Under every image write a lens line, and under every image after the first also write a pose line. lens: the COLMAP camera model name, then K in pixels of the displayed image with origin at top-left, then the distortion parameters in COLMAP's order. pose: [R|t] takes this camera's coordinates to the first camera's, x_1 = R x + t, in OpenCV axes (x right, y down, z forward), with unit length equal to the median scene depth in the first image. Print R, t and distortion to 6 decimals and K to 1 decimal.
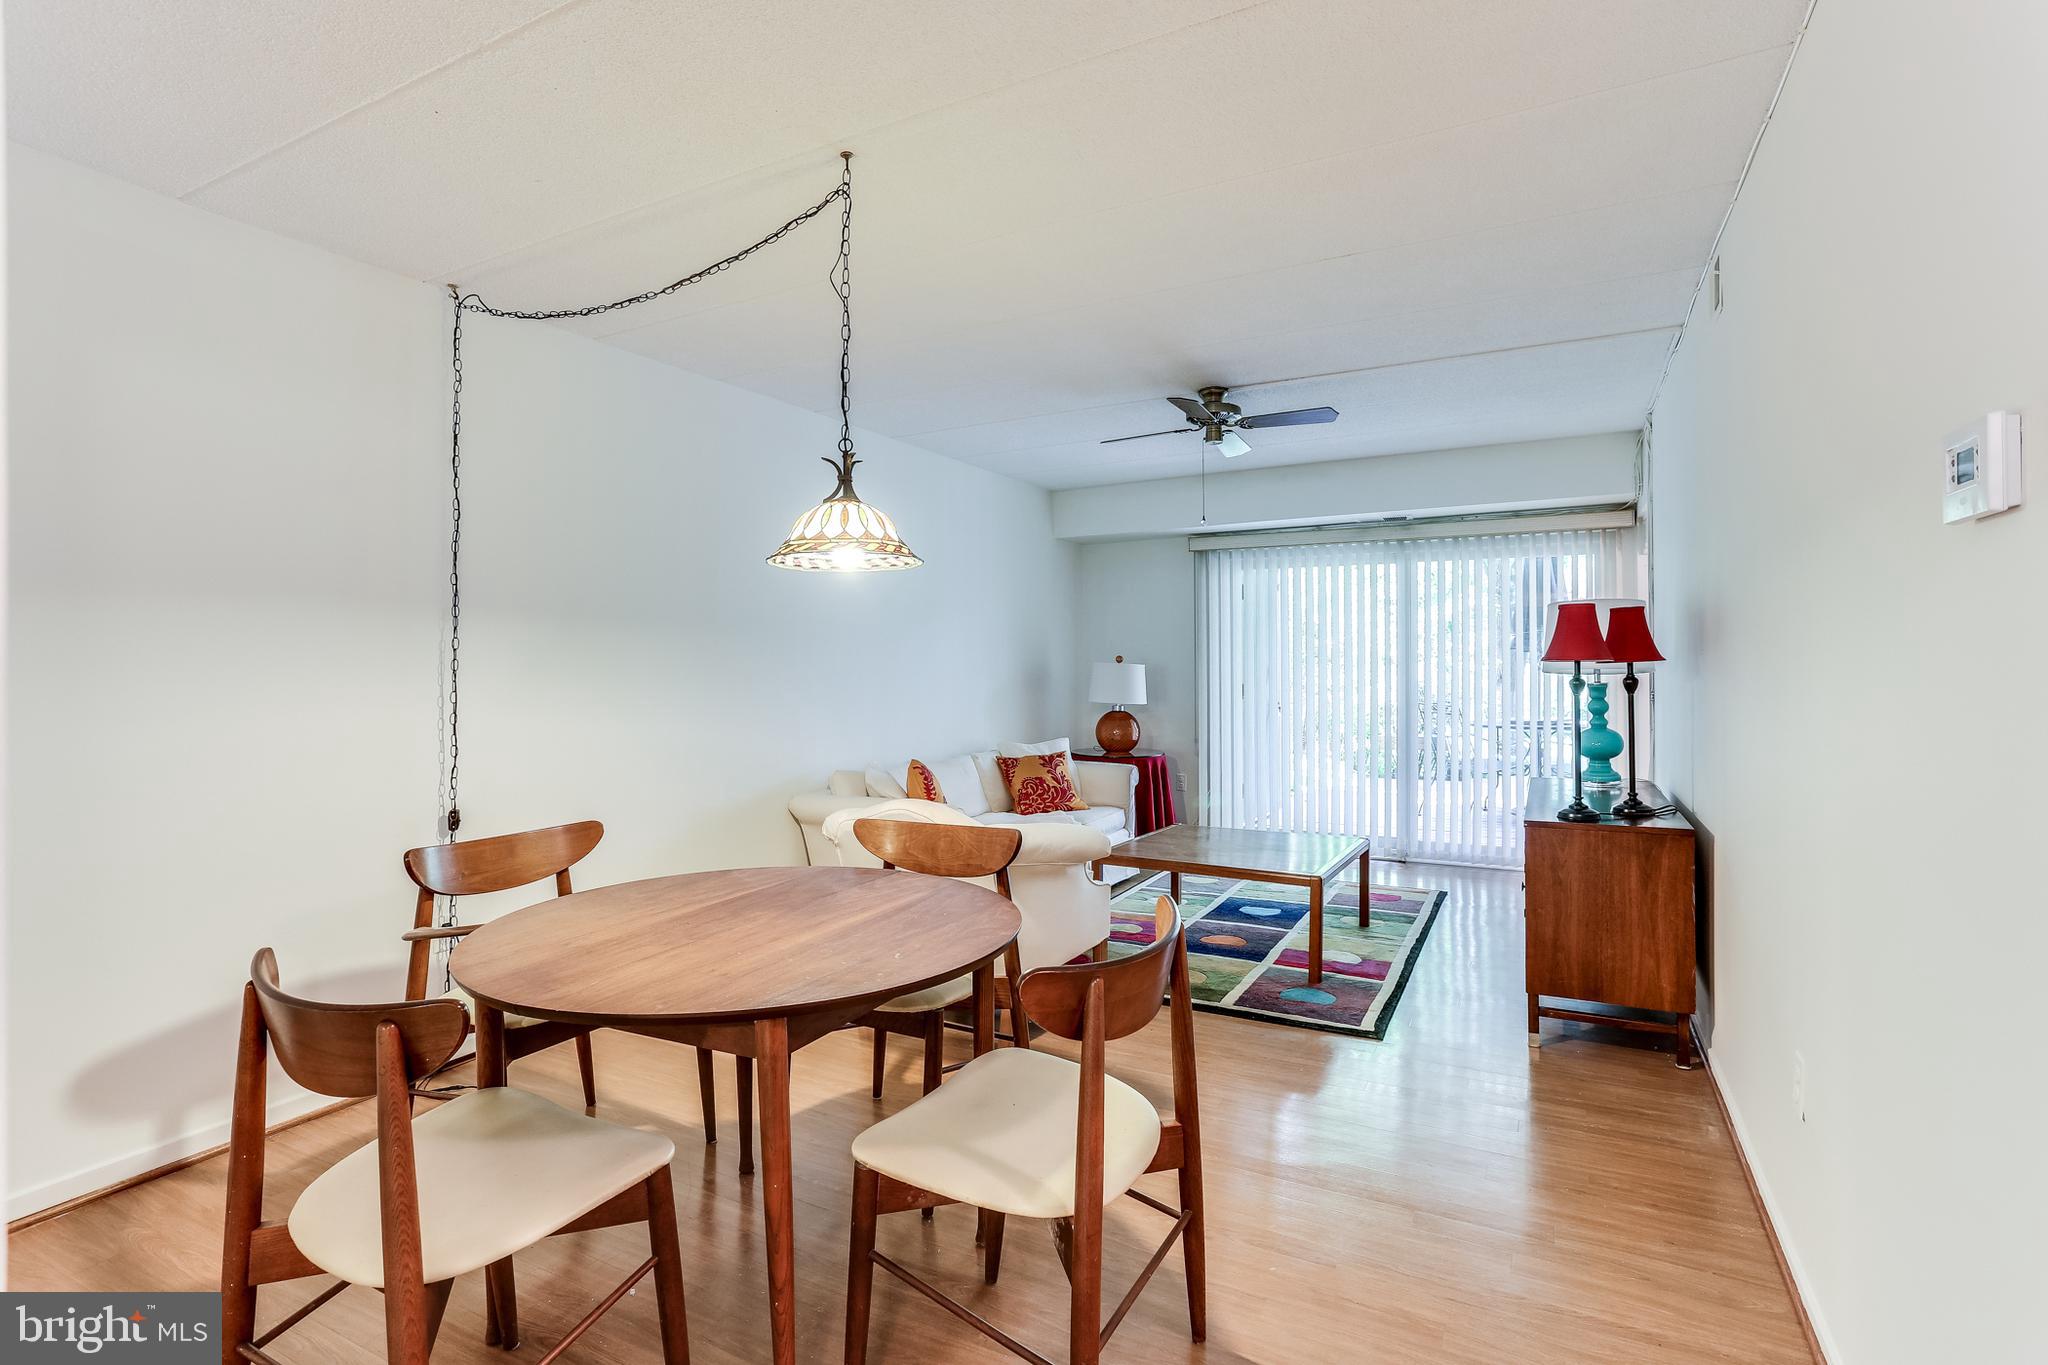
lens RADIAL K [[995.0, 0, 1038.9], [0, 995.0, 664.6], [0, 0, 1]] dist [-0.040110, 0.017962]
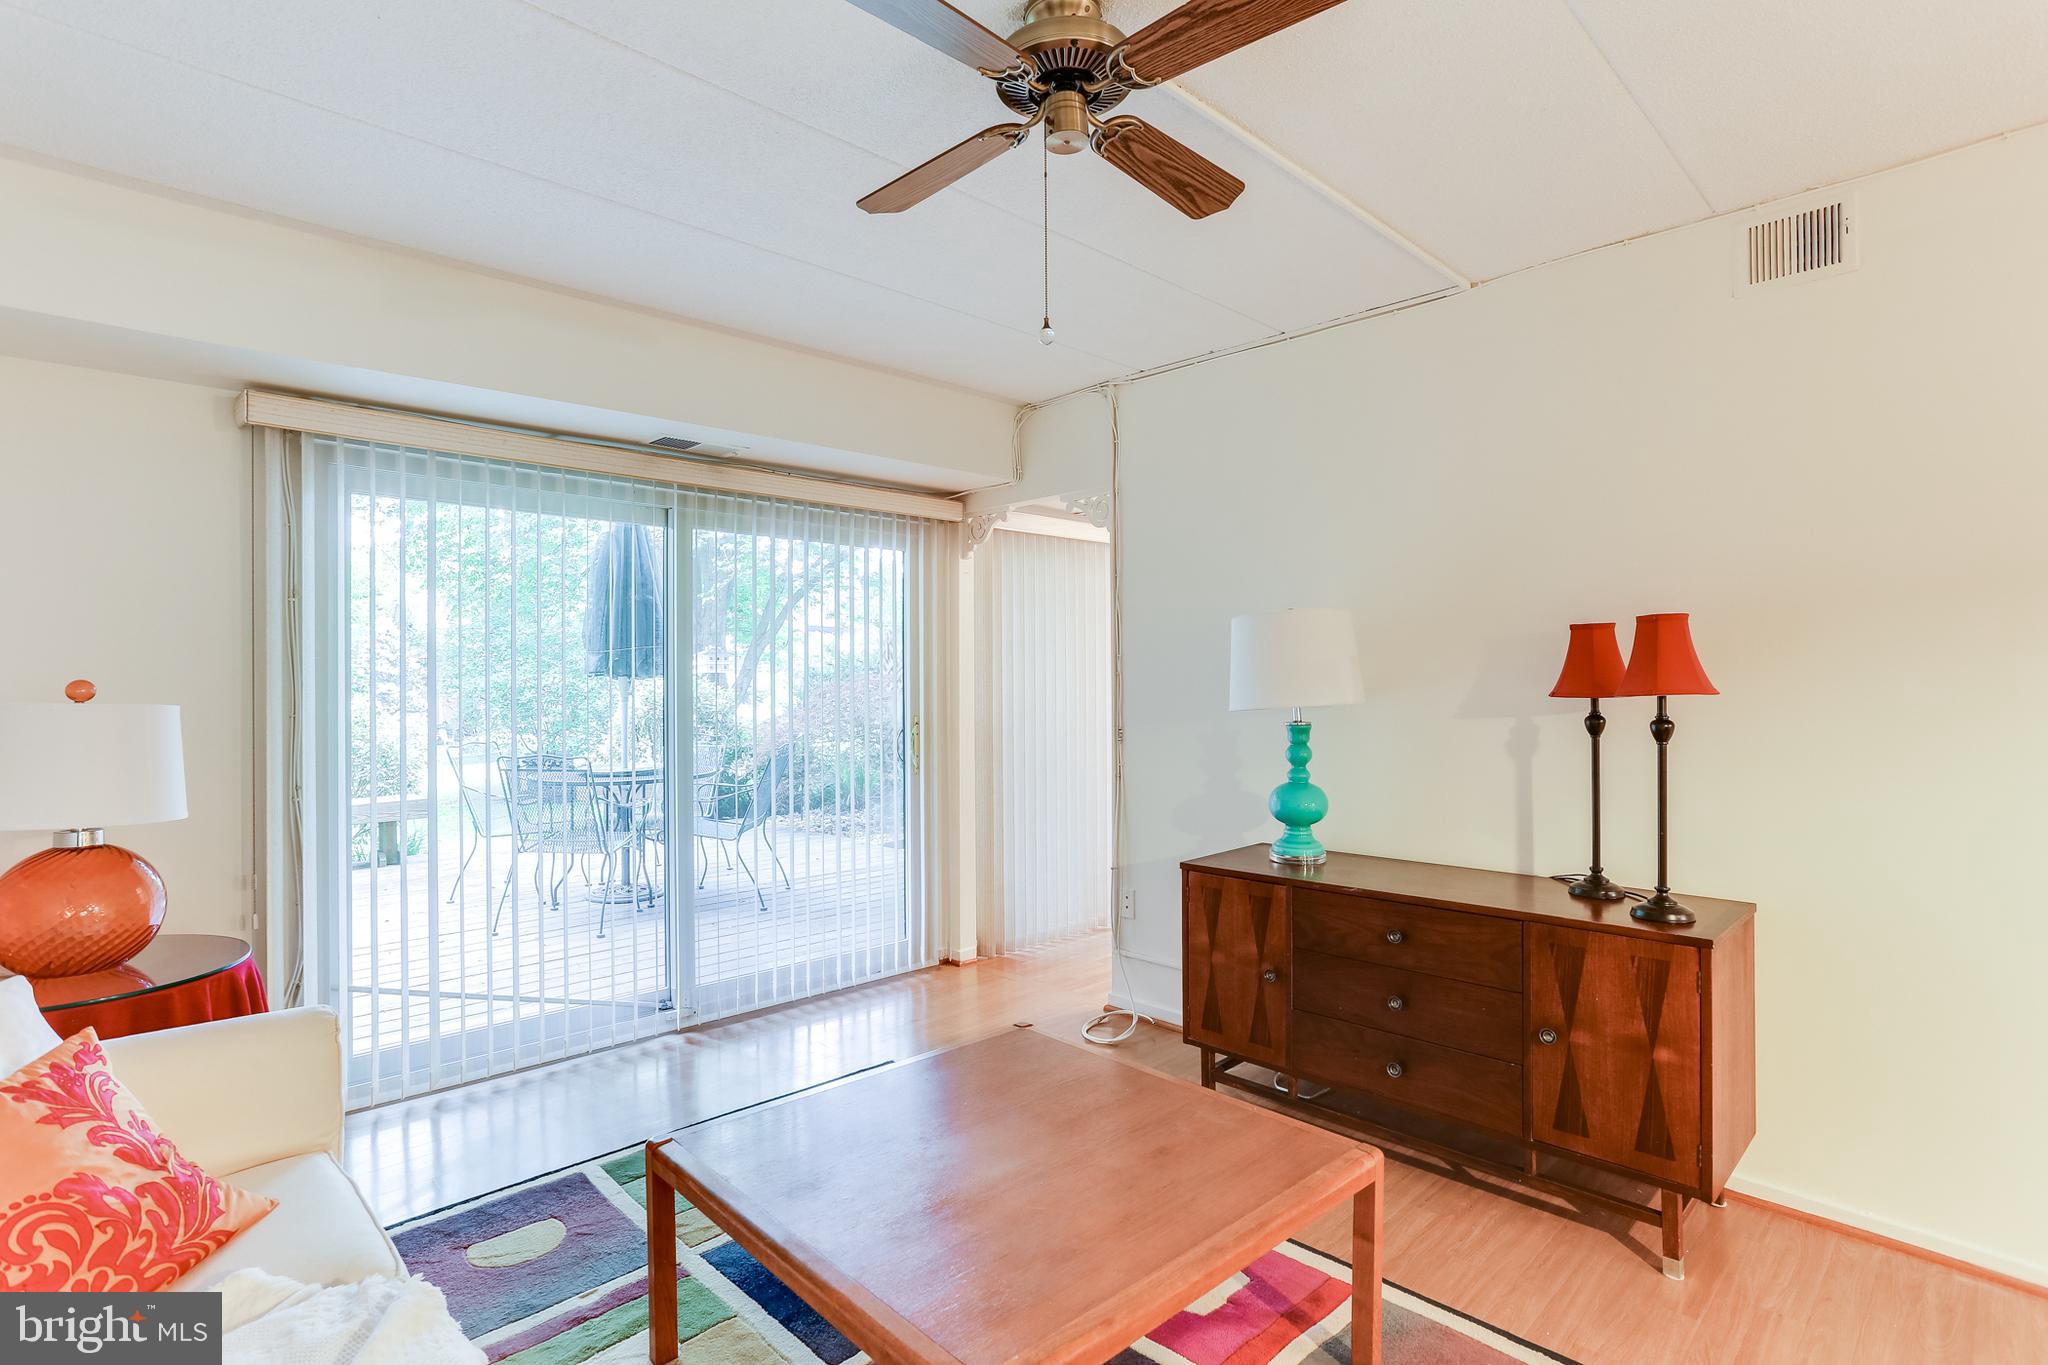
lens RADIAL K [[995.0, 0, 1021.5], [0, 995.0, 688.1], [0, 0, 1]] dist [-0.040110, 0.017962]
pose [[0.310709, -0.004964, 0.950492, -0.178141], [0.002407, 0.999987, 0.004435, -0.010120], [-0.950502, 0.000910, 0.310717, 0.811658]]
